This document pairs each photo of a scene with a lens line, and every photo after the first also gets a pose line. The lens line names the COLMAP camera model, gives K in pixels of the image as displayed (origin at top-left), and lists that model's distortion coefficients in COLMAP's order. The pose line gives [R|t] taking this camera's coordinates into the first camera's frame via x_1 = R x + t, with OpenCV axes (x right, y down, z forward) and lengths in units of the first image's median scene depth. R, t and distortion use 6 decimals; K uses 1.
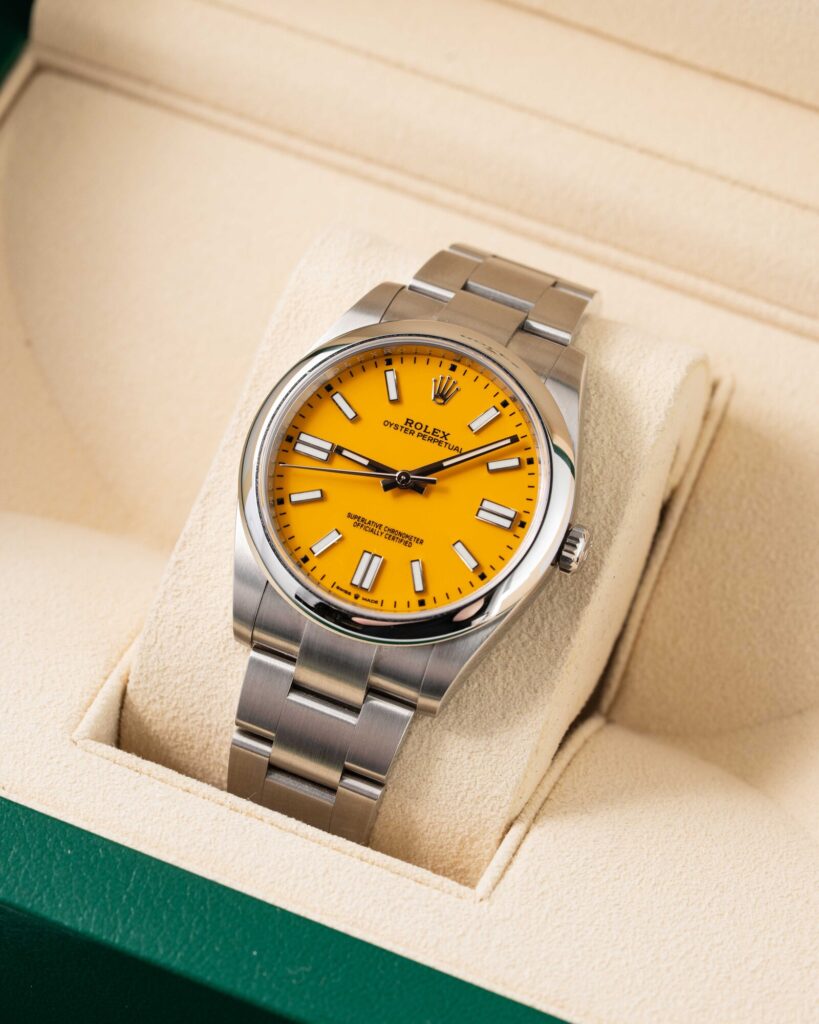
lens RADIAL K [[4488.5, 0, 409.5], [0, 4488.5, 512.0], [0, 0, 1]] dist [0.071604, -5.063311]
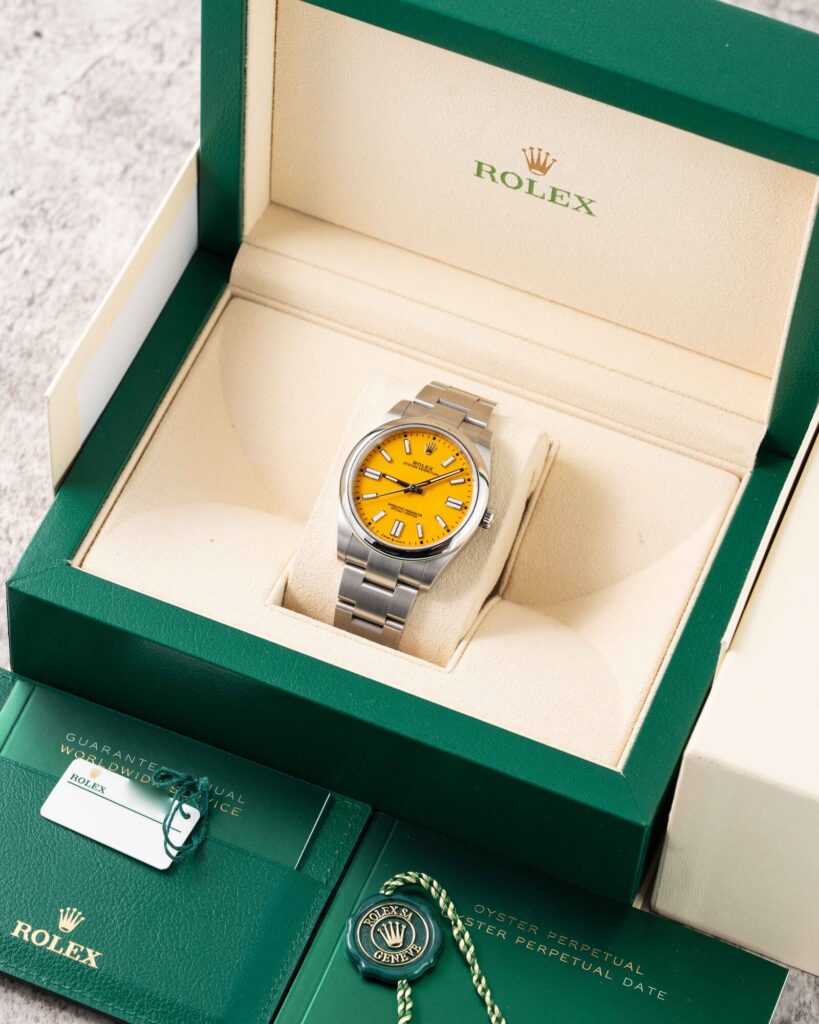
lens RADIAL K [[4488.5, 0, 409.5], [0, 4488.5, 512.0], [0, 0, 1]] dist [0.071604, -5.063311]
pose [[0.999393, -0.003330, 0.034667, -0.080668], [0.003517, 0.999980, -0.005335, 0.016690], [-0.034649, 0.005453, 0.999385, -1.245446]]
